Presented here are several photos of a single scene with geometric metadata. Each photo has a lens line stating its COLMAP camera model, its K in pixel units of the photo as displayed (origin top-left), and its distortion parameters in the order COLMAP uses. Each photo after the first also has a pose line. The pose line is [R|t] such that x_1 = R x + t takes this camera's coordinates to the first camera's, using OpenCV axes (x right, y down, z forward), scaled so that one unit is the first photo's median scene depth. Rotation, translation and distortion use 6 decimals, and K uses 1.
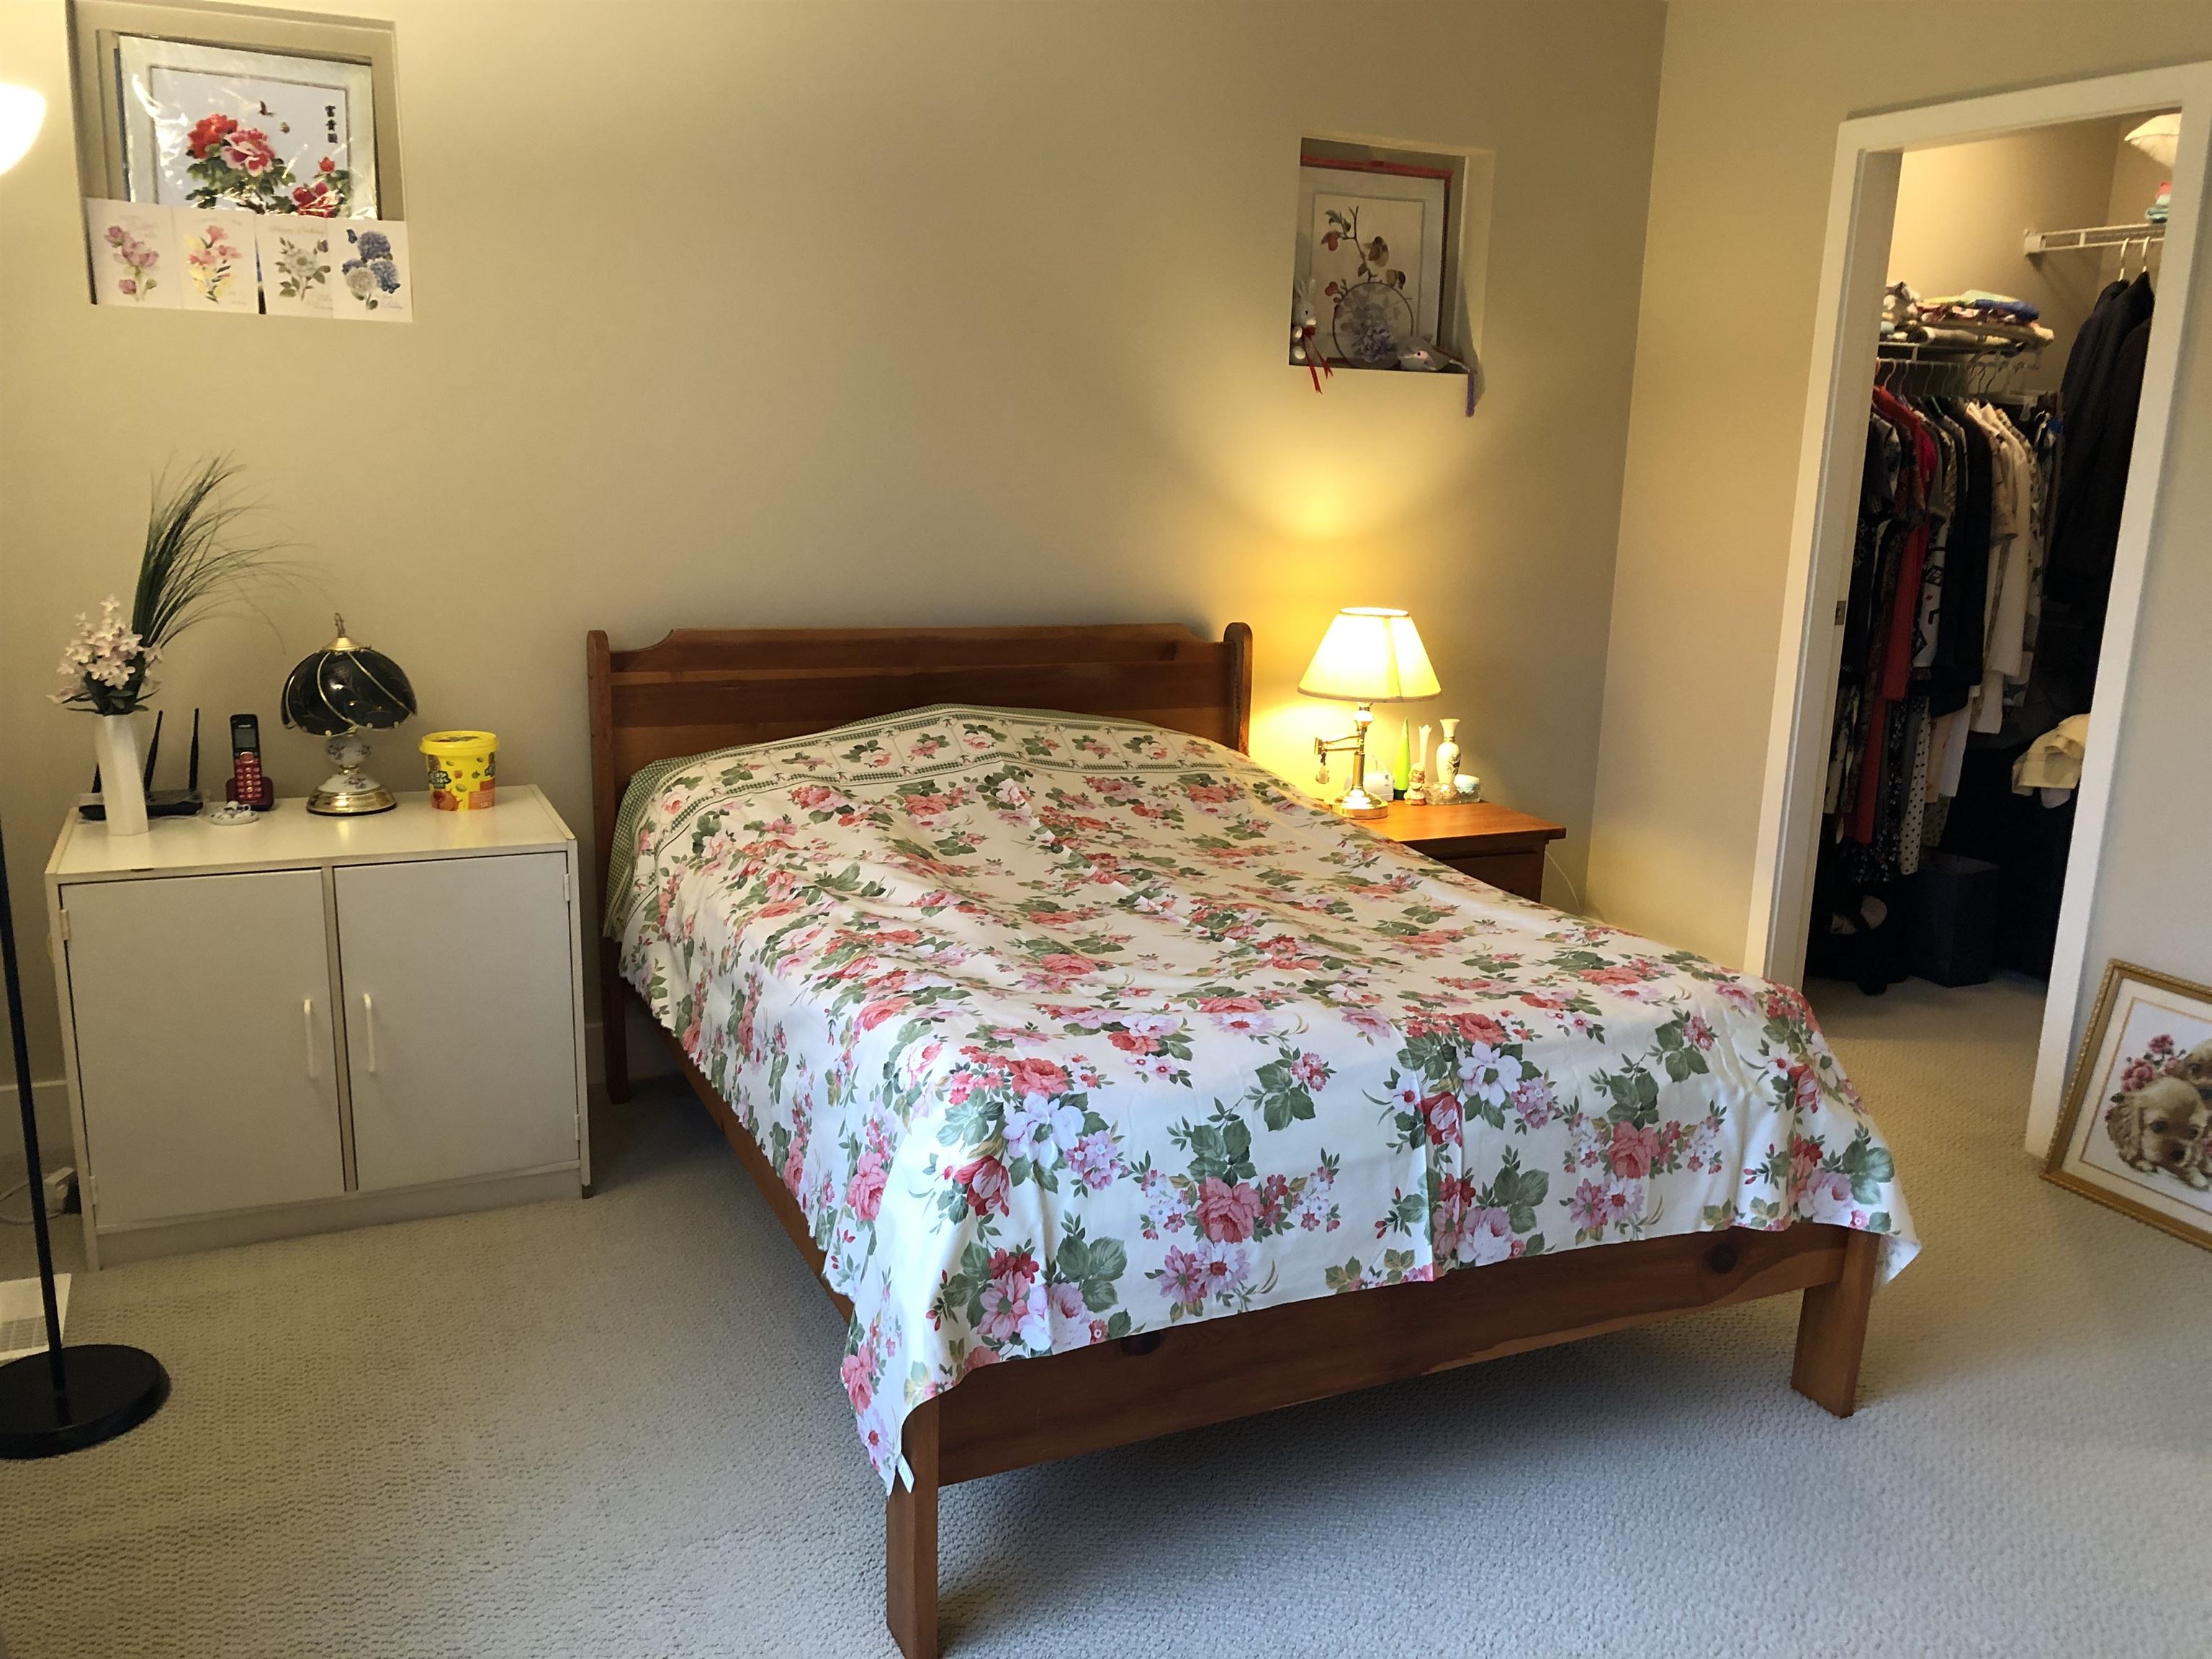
lens RADIAL K [[1828.1, 0, 1106.6], [0, 1828.1, 845.1], [0, 0, 1]] dist [0.013167, -0.013056]
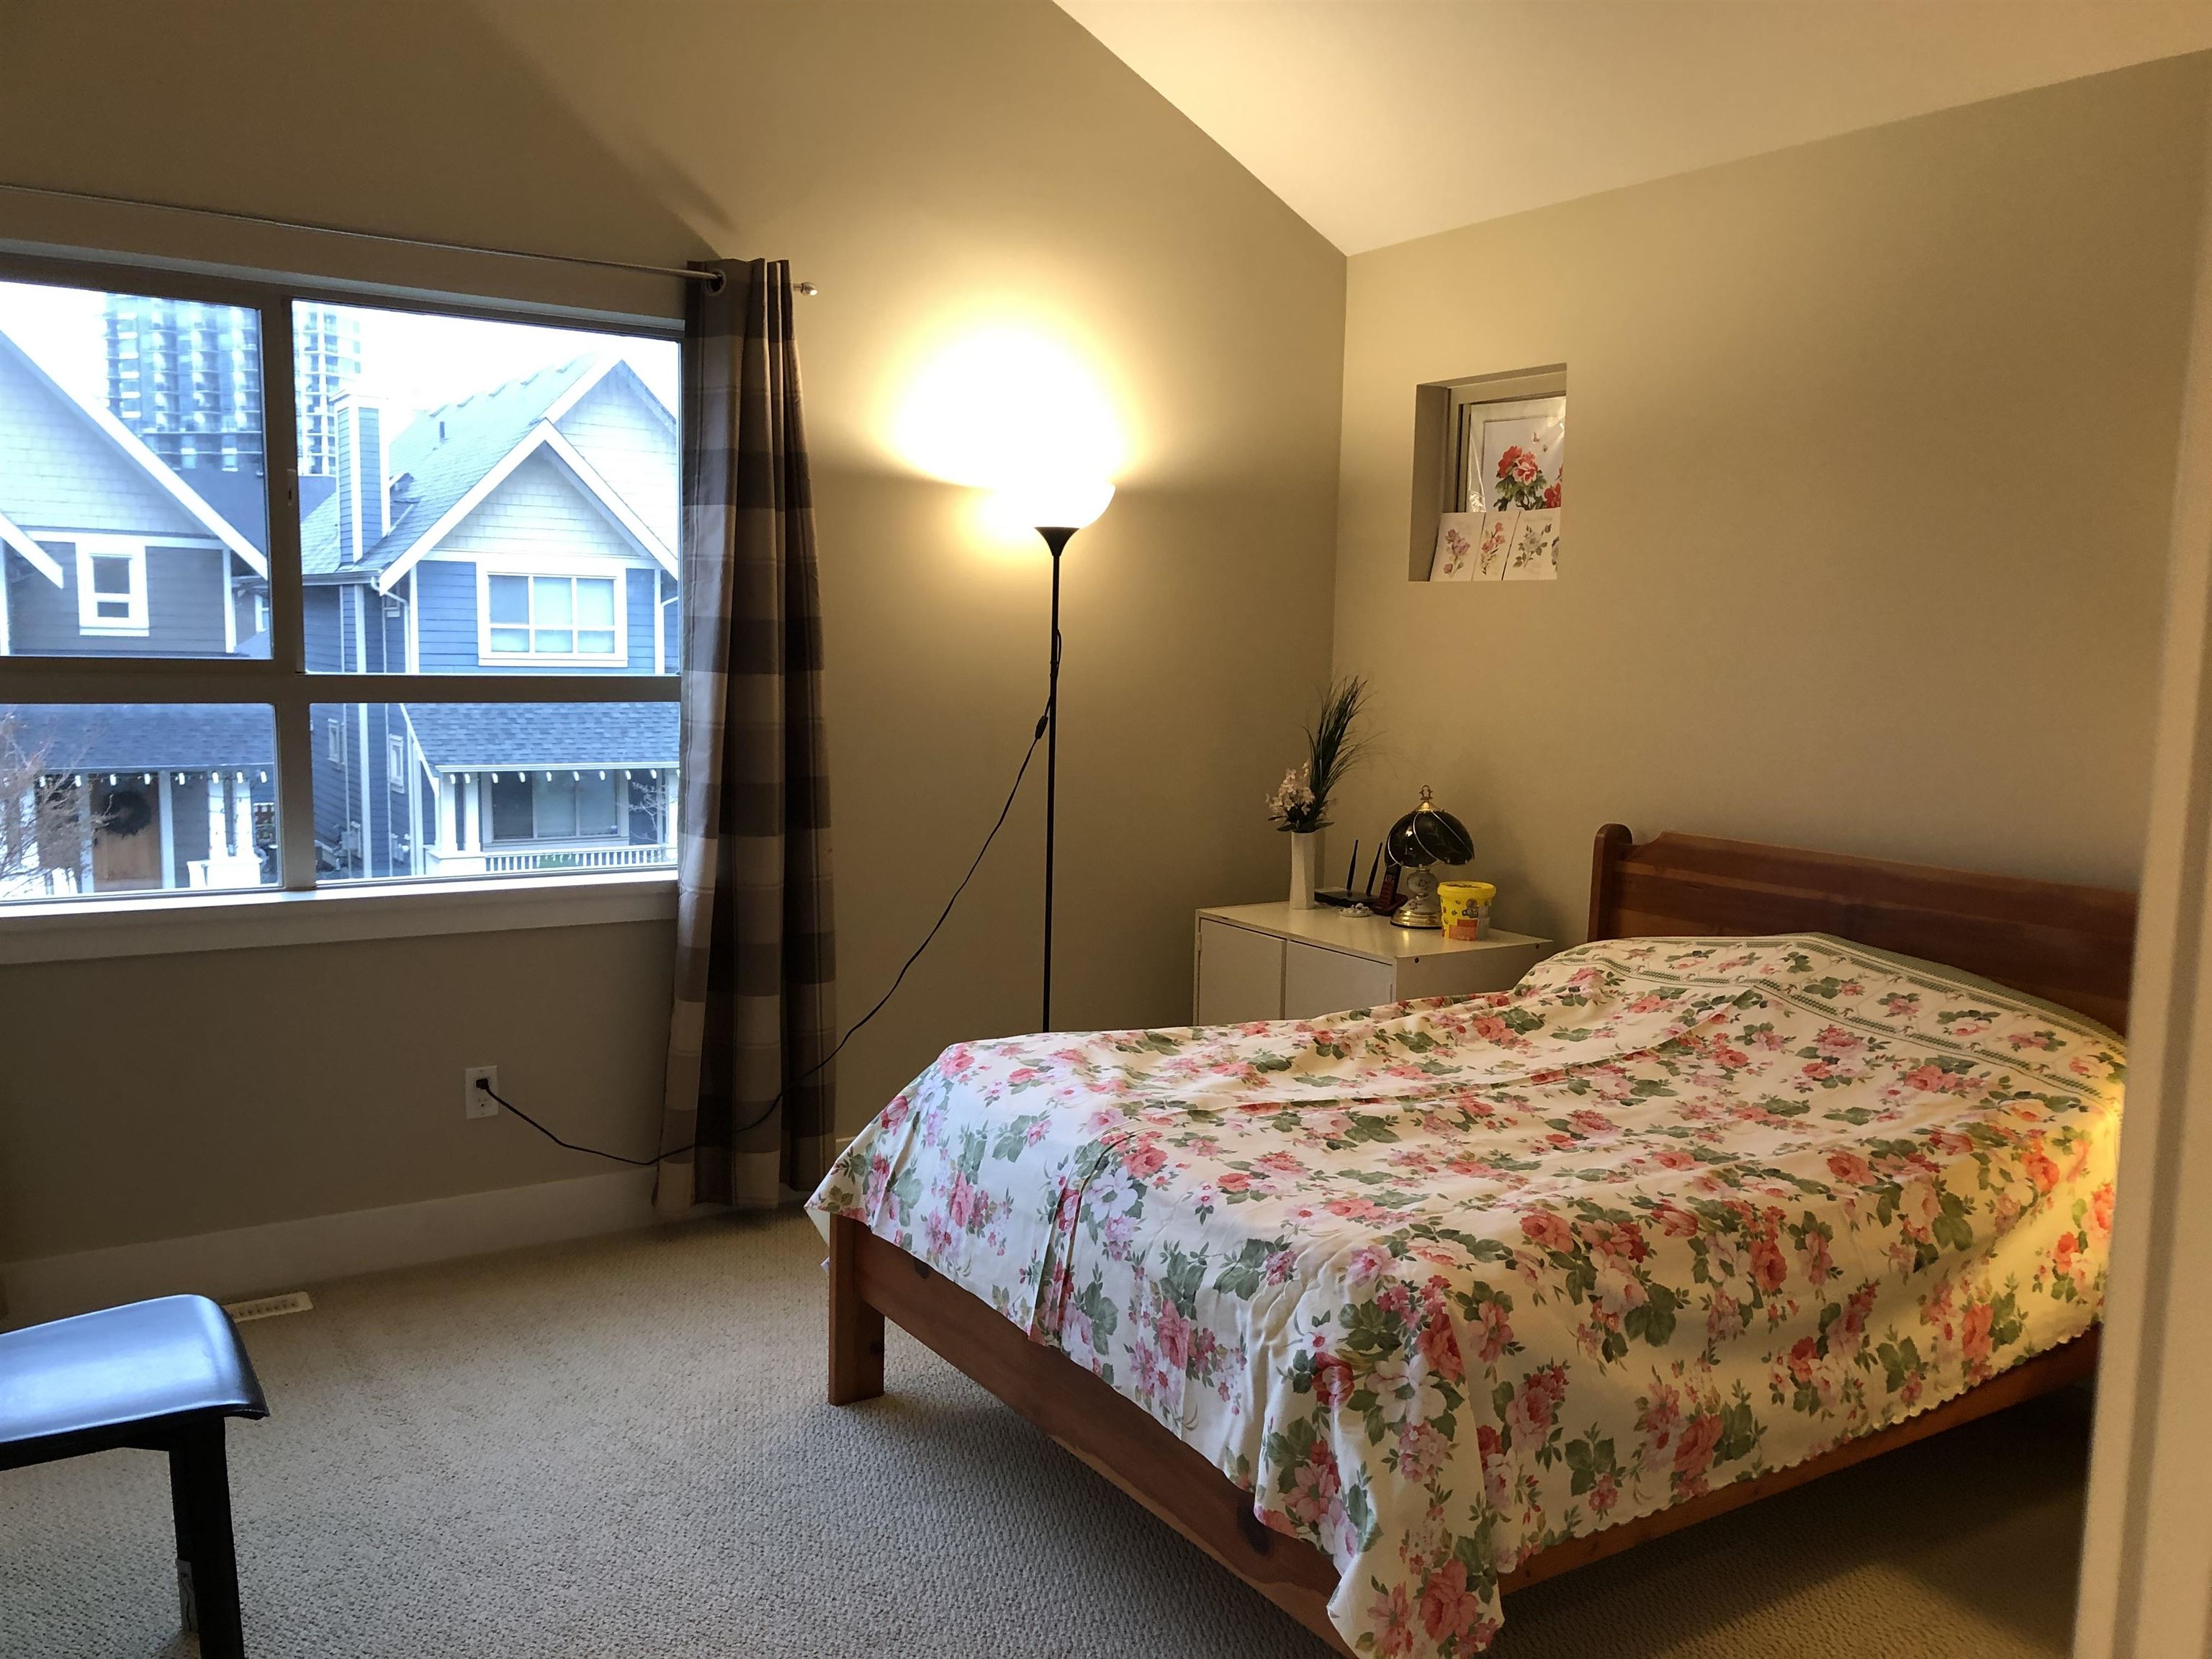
lens RADIAL K [[1828.1, 0, 1108.1], [0, 1828.1, 824.2], [0, 0, 1]] dist [0.013167, -0.013056]
pose [[0.117526, 0.071972, -0.990458, 1.197516], [-0.232234, 0.971707, 0.043053, -0.129885], [0.965533, 0.224959, 0.130915, 0.748689]]
